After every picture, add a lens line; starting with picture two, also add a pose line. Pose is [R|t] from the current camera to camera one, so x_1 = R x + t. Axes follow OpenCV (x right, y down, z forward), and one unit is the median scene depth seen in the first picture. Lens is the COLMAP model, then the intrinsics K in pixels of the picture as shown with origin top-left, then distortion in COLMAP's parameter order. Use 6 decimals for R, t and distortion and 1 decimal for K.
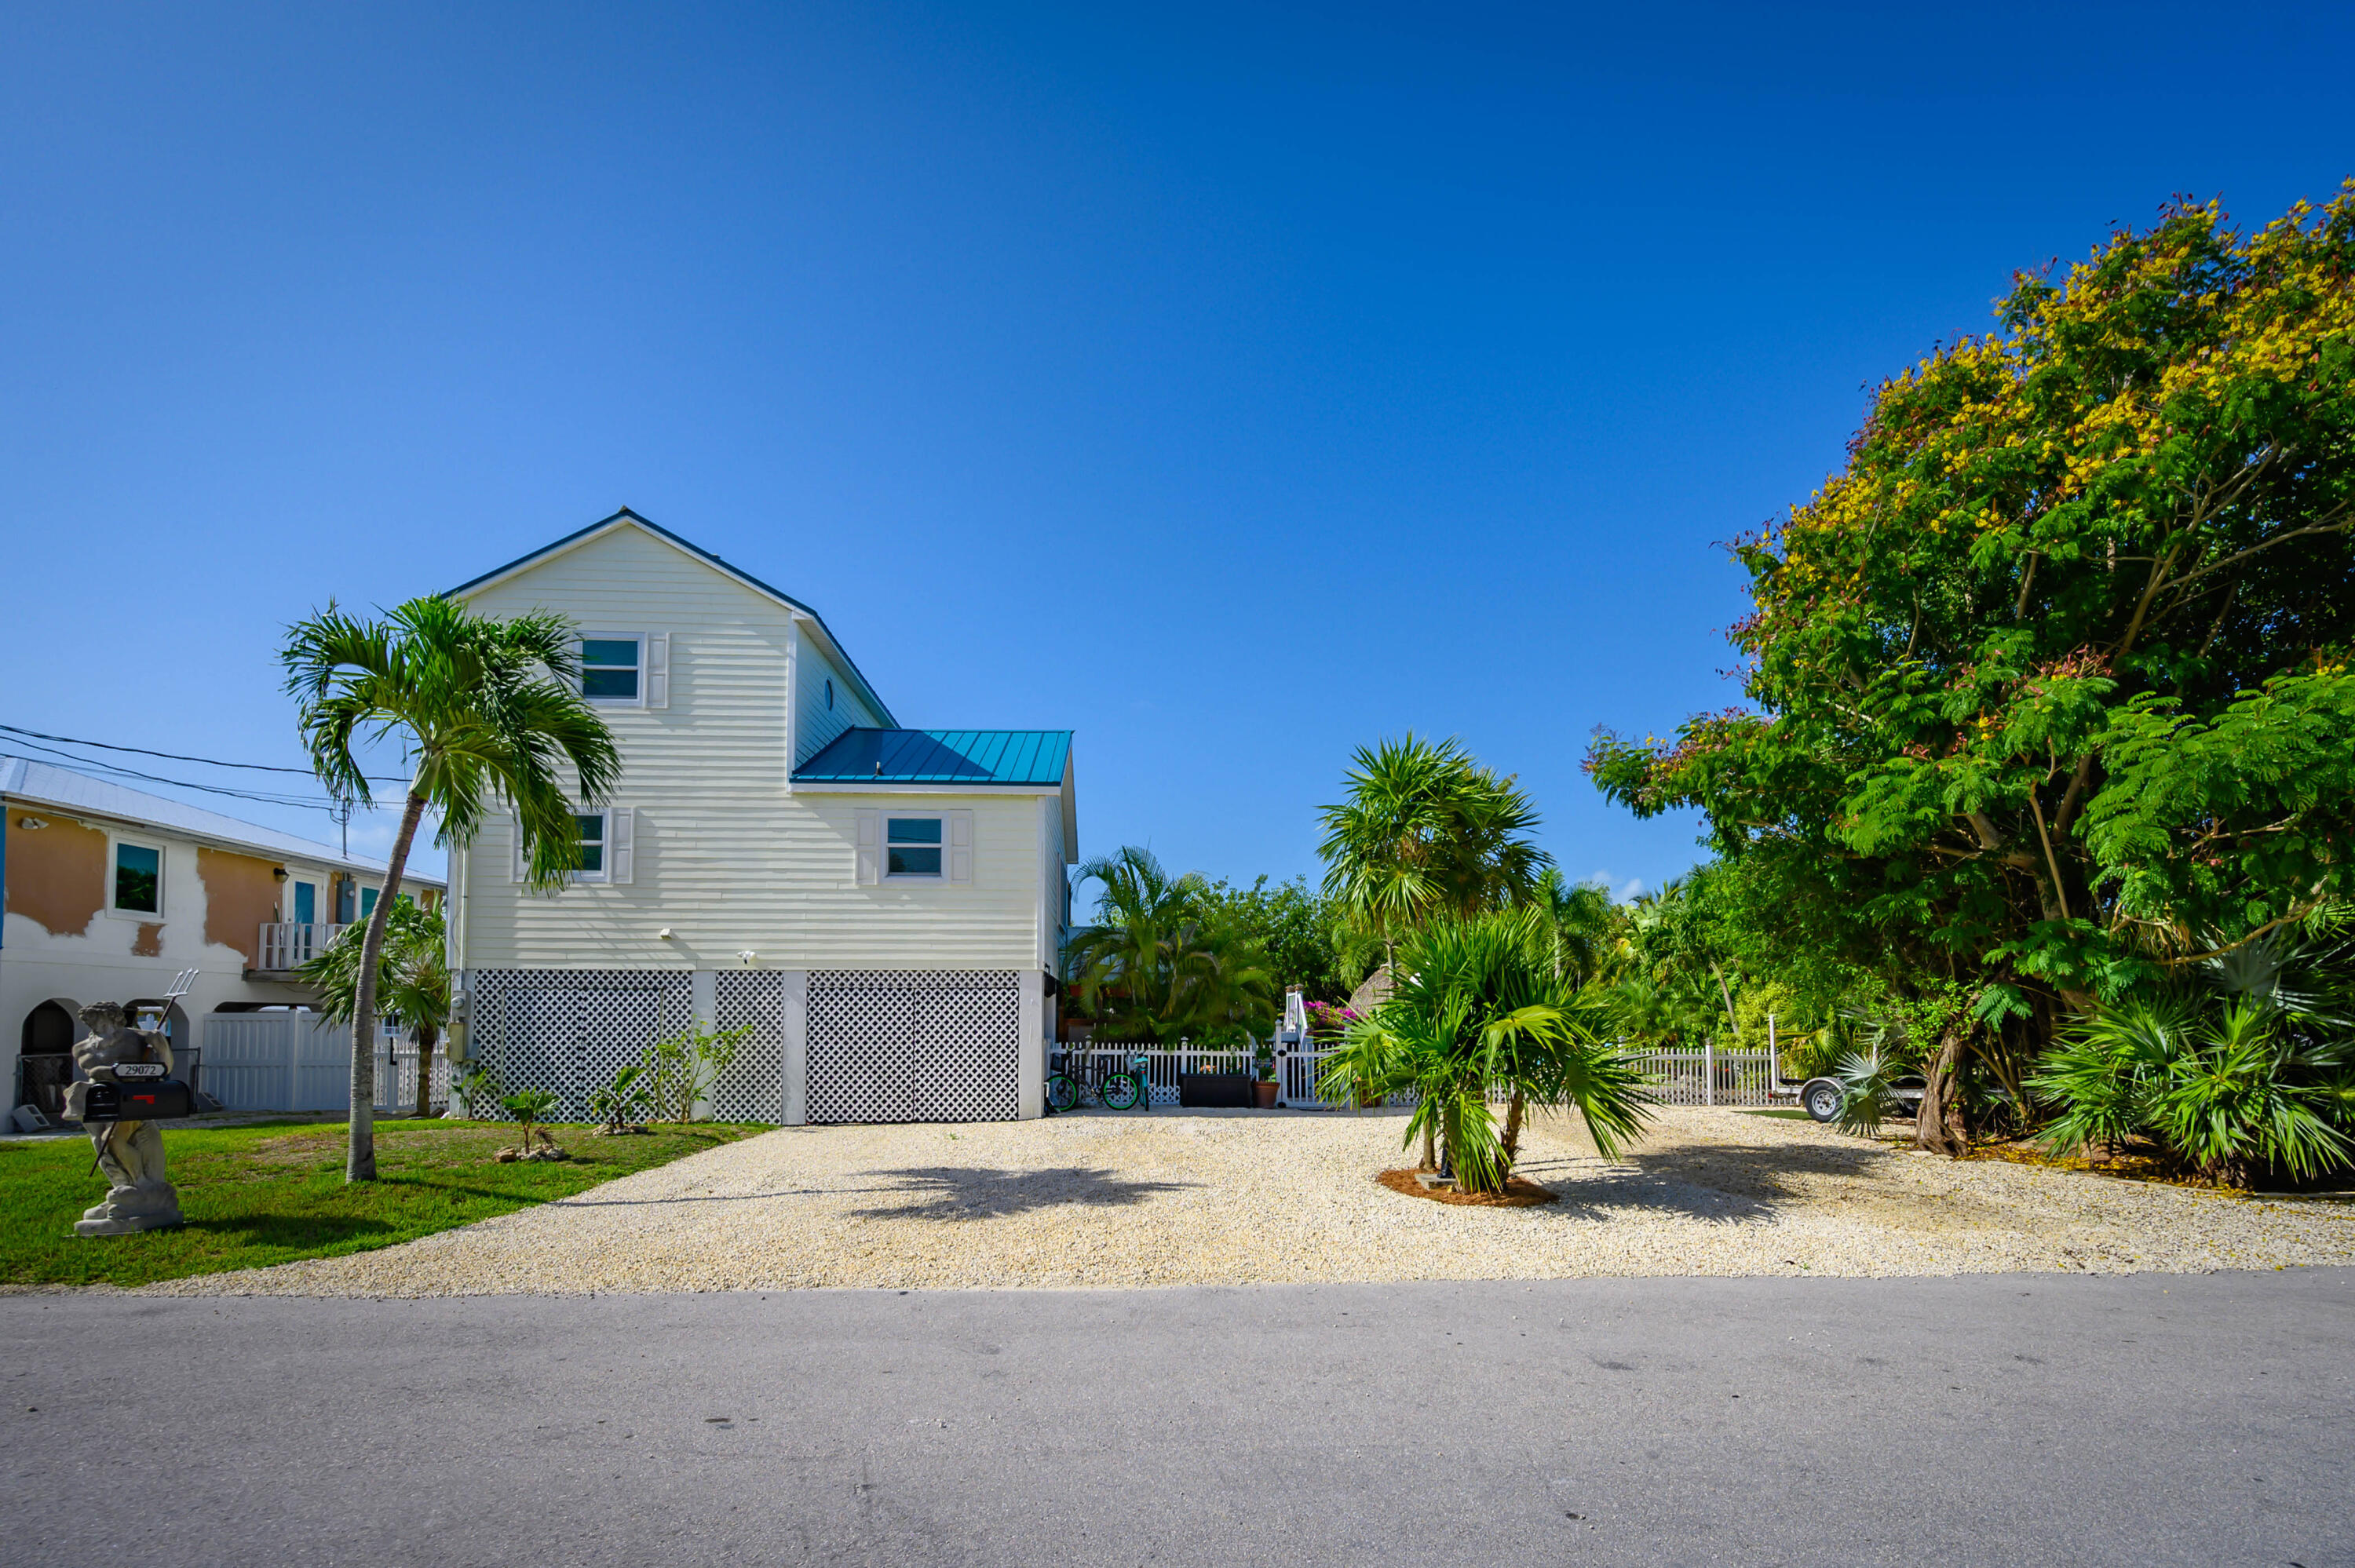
lens RADIAL K [[990.0, 0, 1169.2], [0, 990.0, 924.1], [0, 0, 1]] dist [-0.003003, -0.000095]
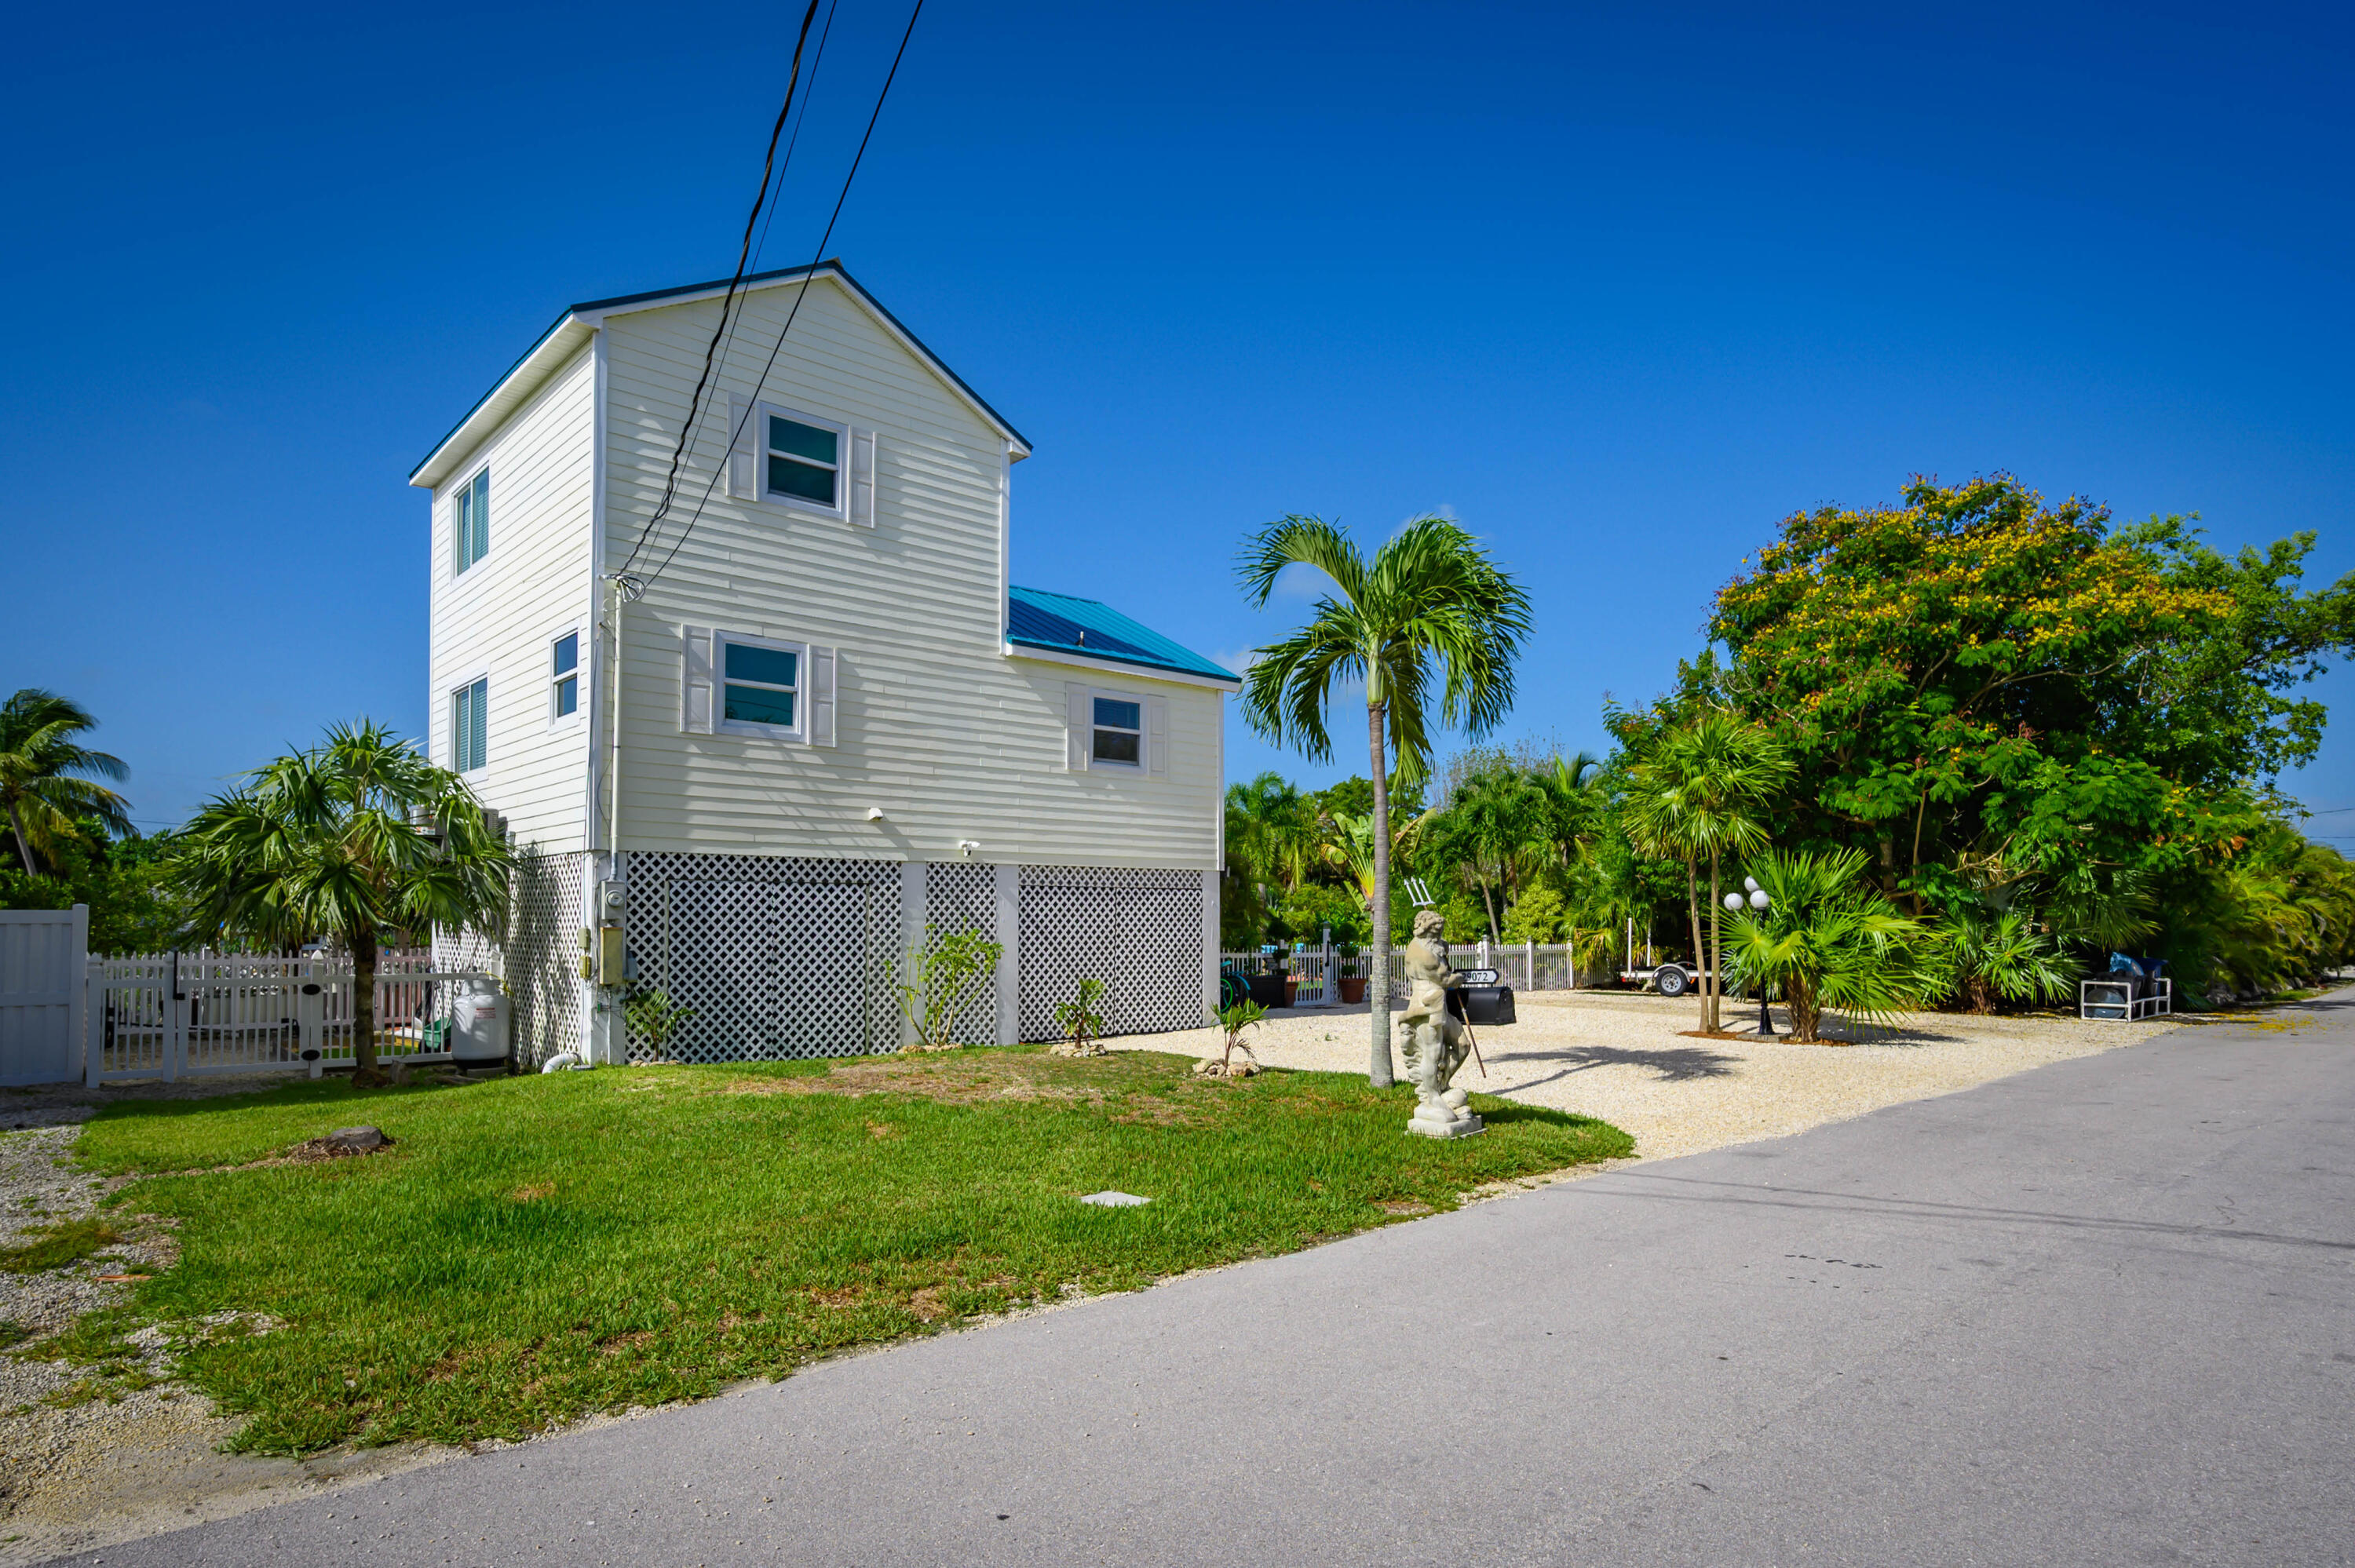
lens RADIAL K [[1302.9, 0, 1173.0], [0, 1302.9, 782.2], [0, 0, 1]] dist [-0.000071, -0.000466]
pose [[0.779615, 0.065752, 0.622798, -0.968272], [-0.060381, 0.997732, -0.029751, 0.000862], [-0.623342, -0.014411, 0.781817, 0.034882]]
